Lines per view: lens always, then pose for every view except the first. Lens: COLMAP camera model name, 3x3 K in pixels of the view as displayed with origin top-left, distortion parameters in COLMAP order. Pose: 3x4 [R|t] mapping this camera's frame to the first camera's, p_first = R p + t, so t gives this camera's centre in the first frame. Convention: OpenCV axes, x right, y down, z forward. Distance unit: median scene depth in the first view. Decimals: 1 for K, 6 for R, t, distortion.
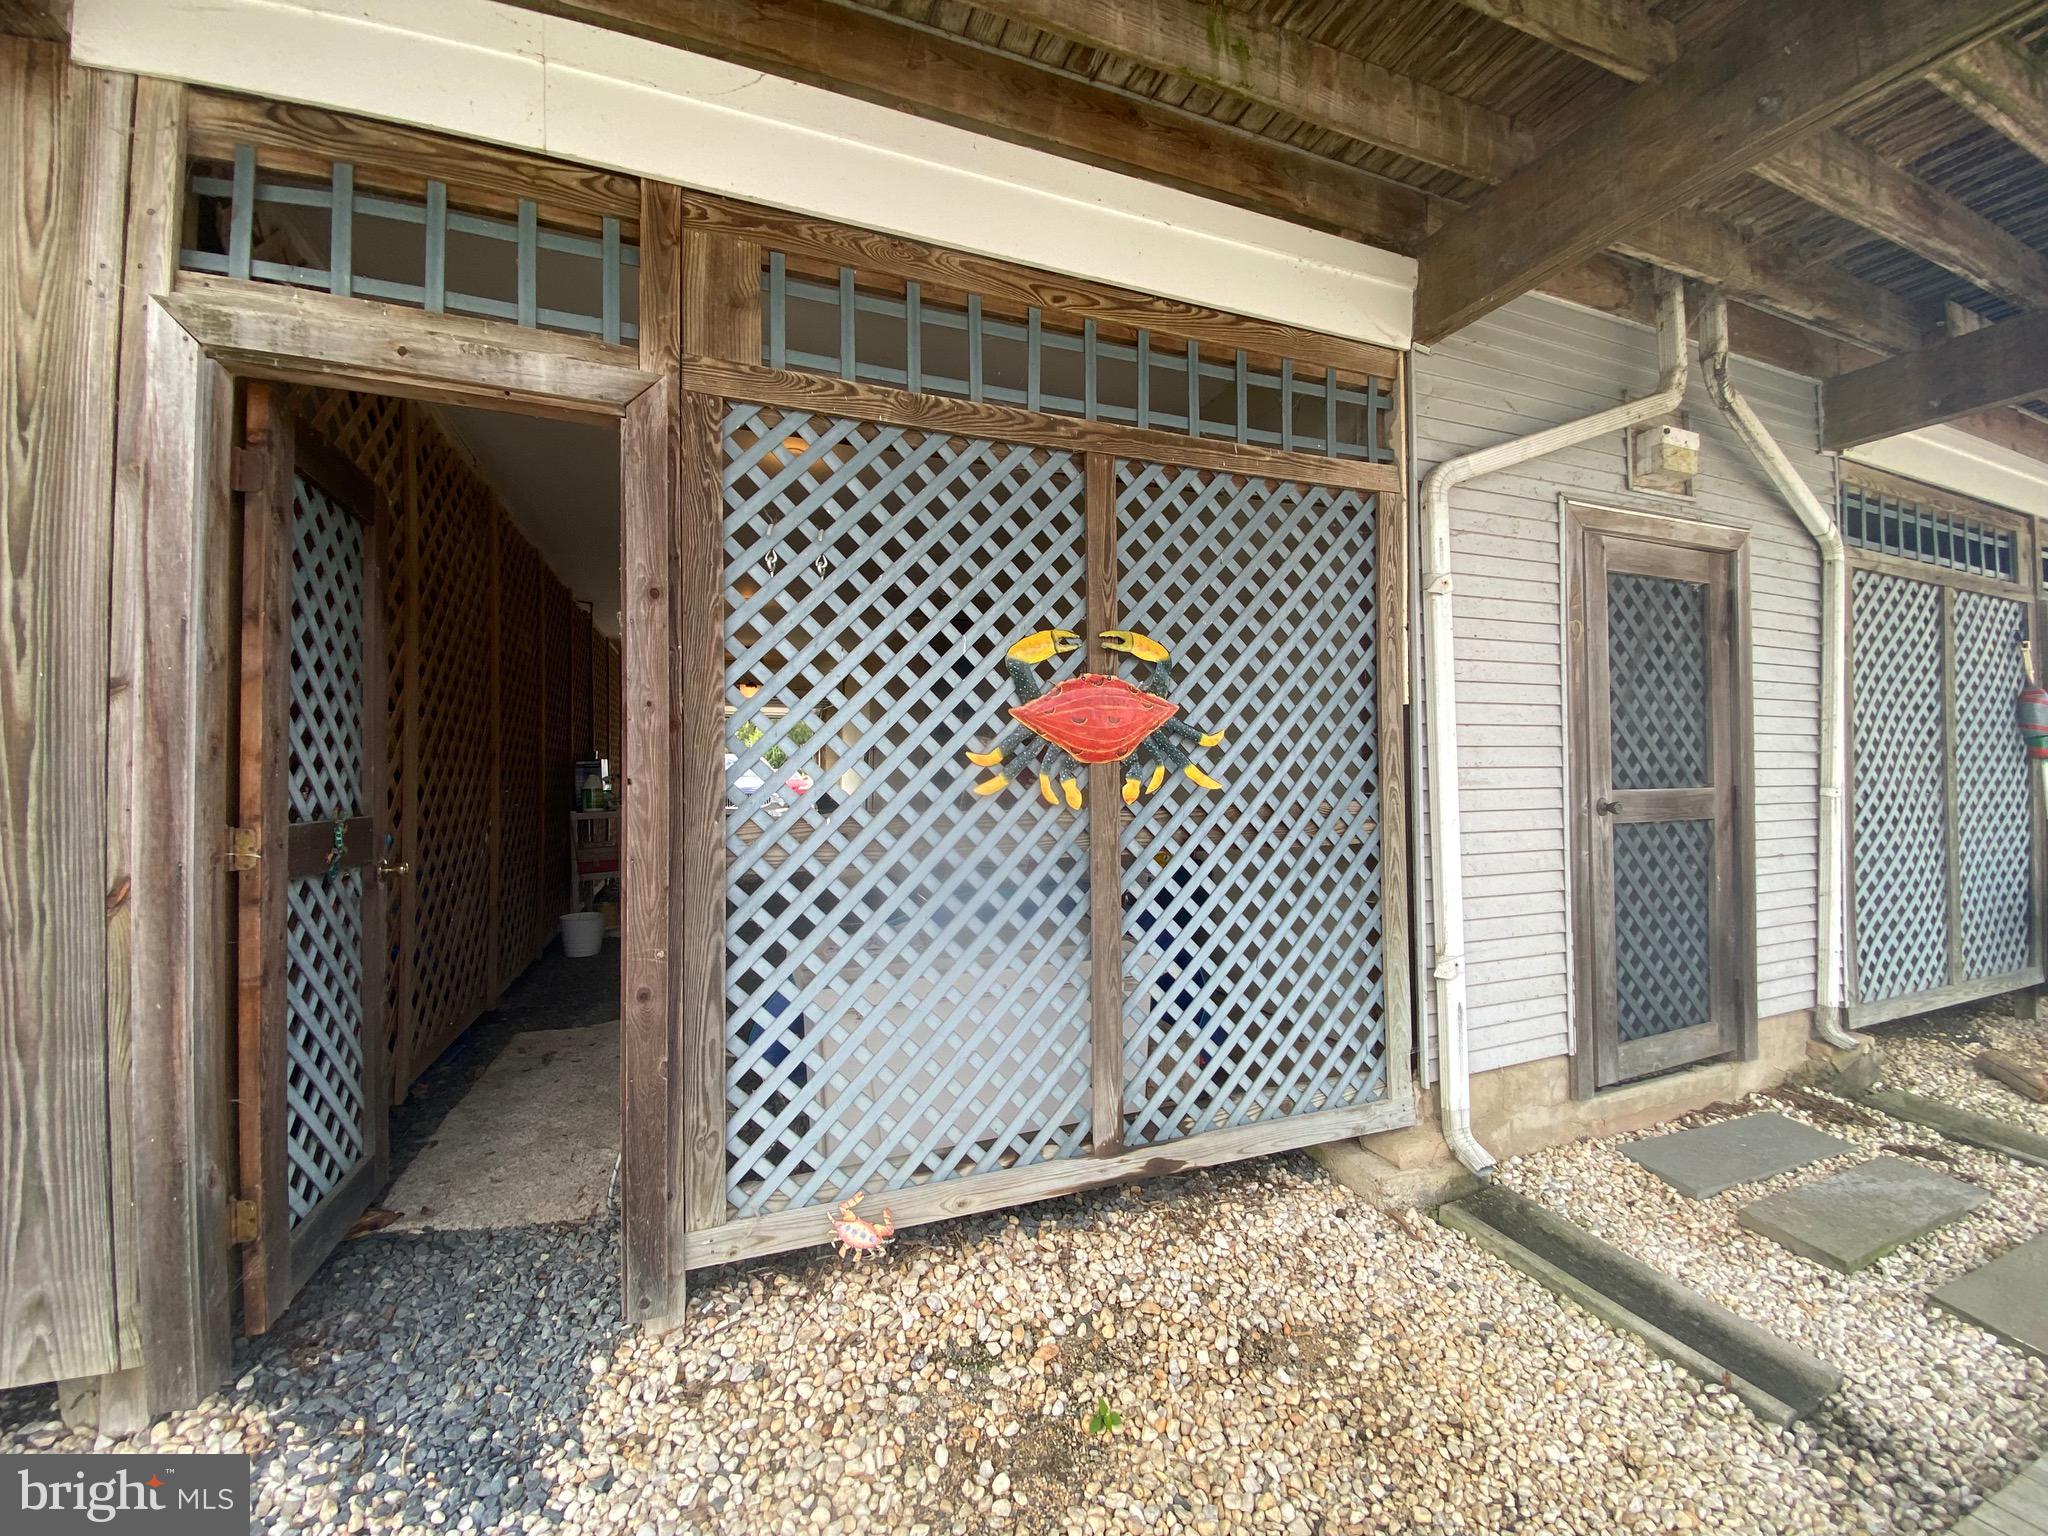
lens RADIAL K [[828.8, 0, 1027.5], [0, 828.8, 765.8], [0, 0, 1]] dist [0.003854, -0.010928]
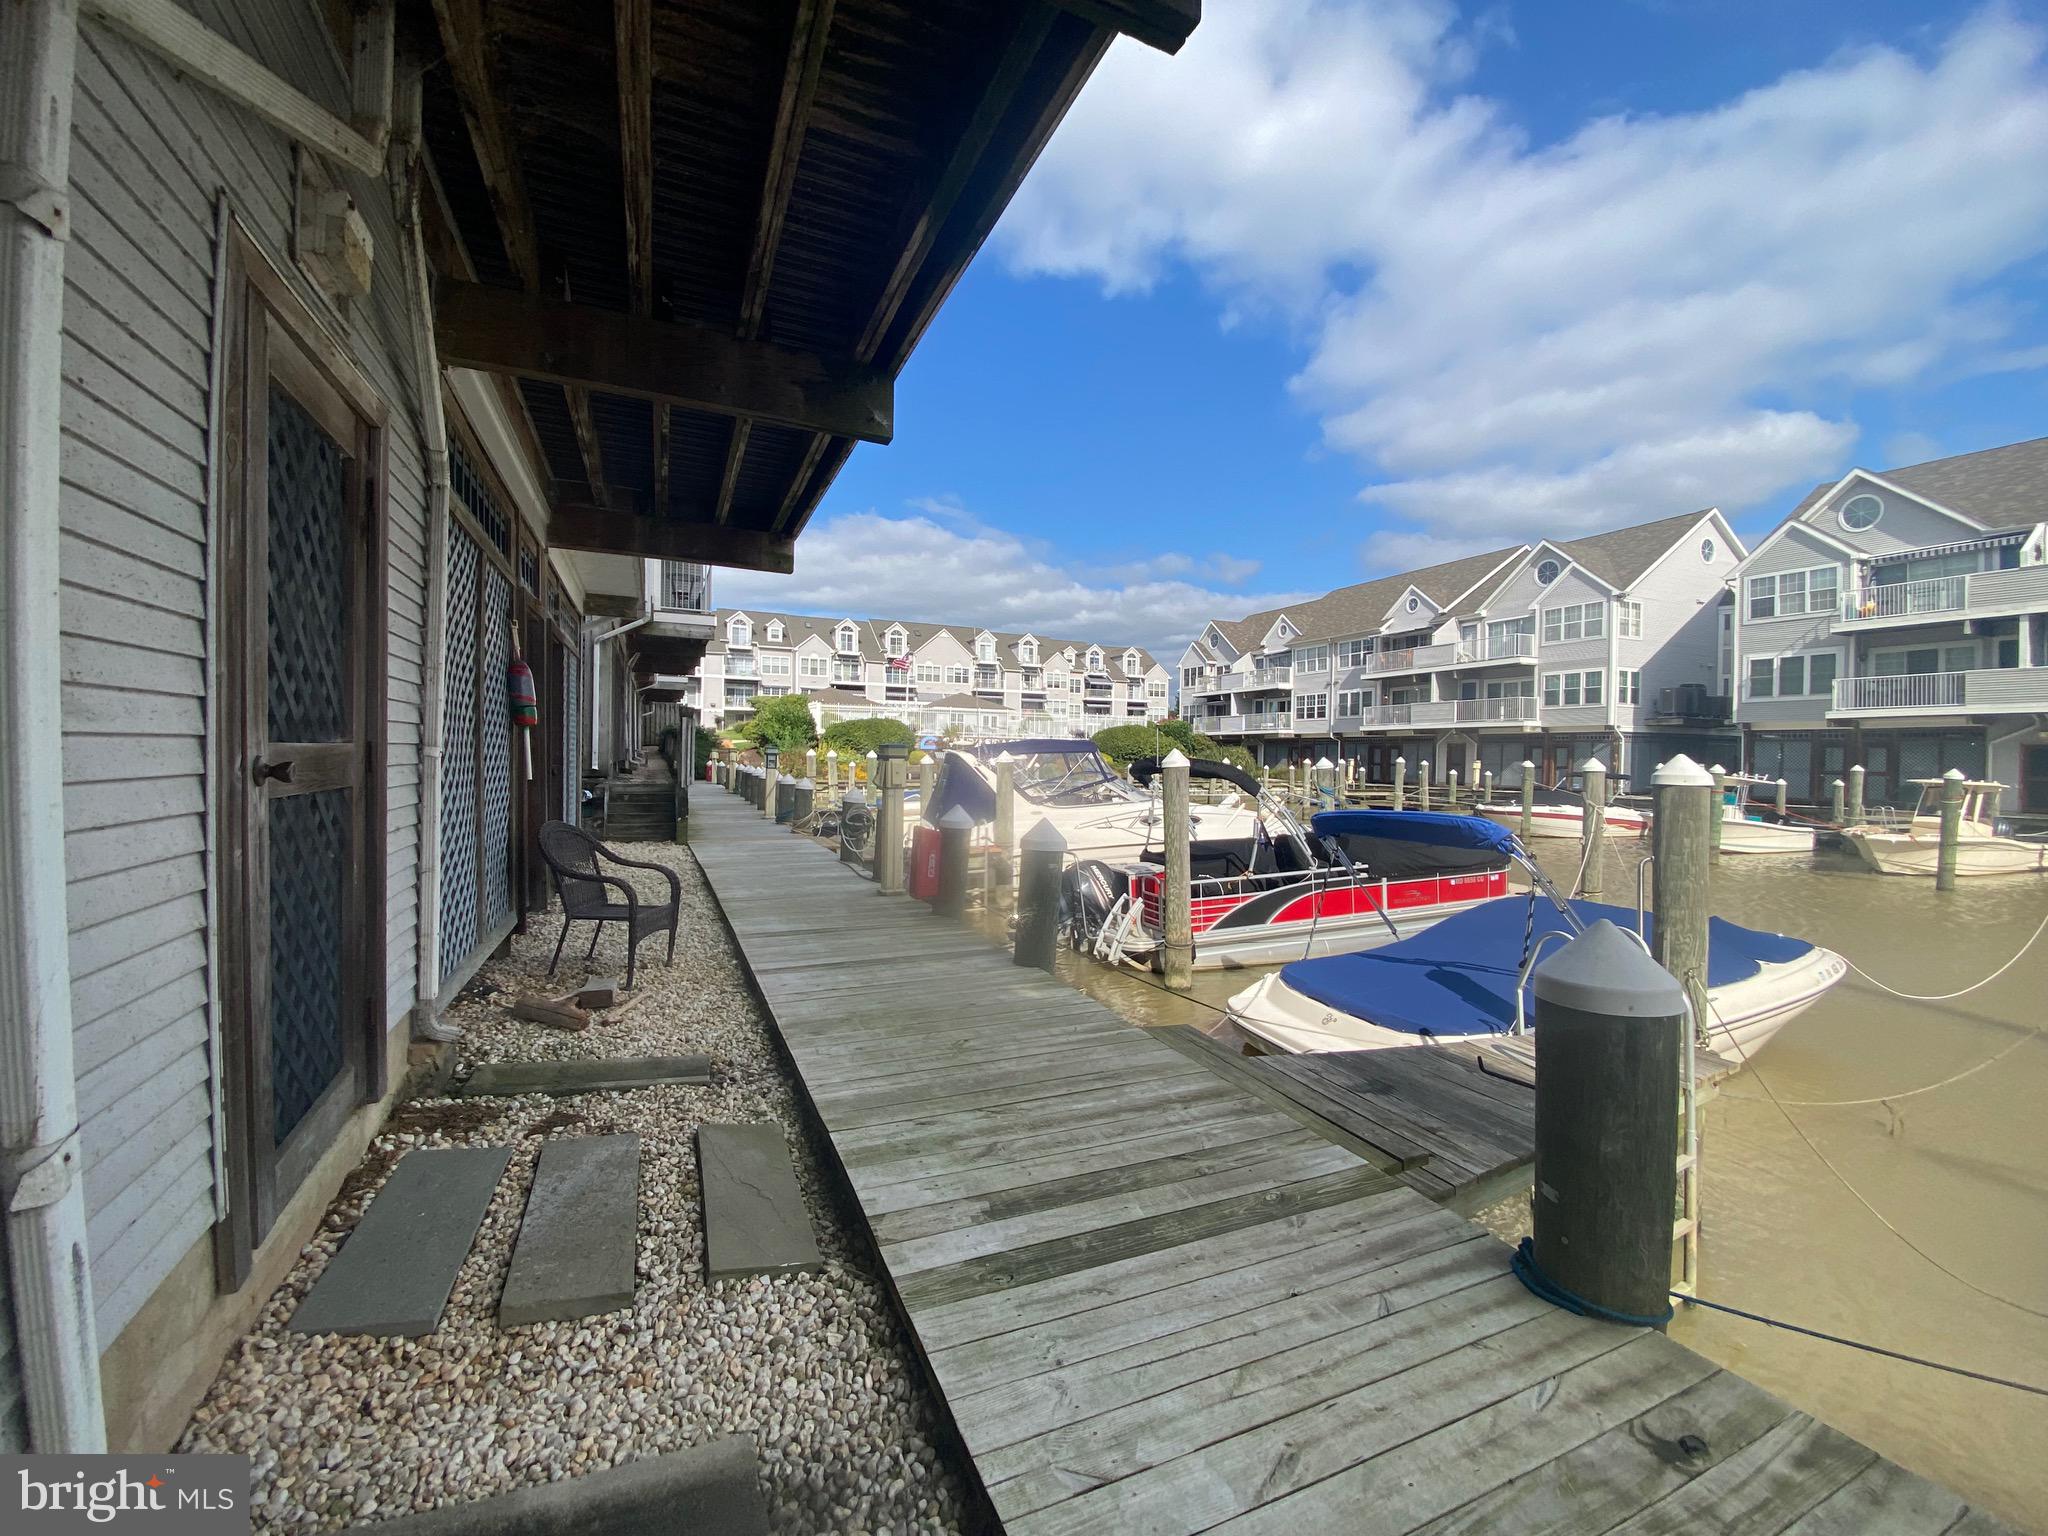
lens RADIAL K [[828.8, 0, 1016.5], [0, 828.8, 764.4], [0, 0, 1]] dist [0.003854, -0.010928]
pose [[-0.038990, -0.008365, 0.999205, 0.090775], [-0.025518, 0.999647, 0.007373, 0.026096], [-0.998914, -0.025210, -0.039190, 0.489546]]
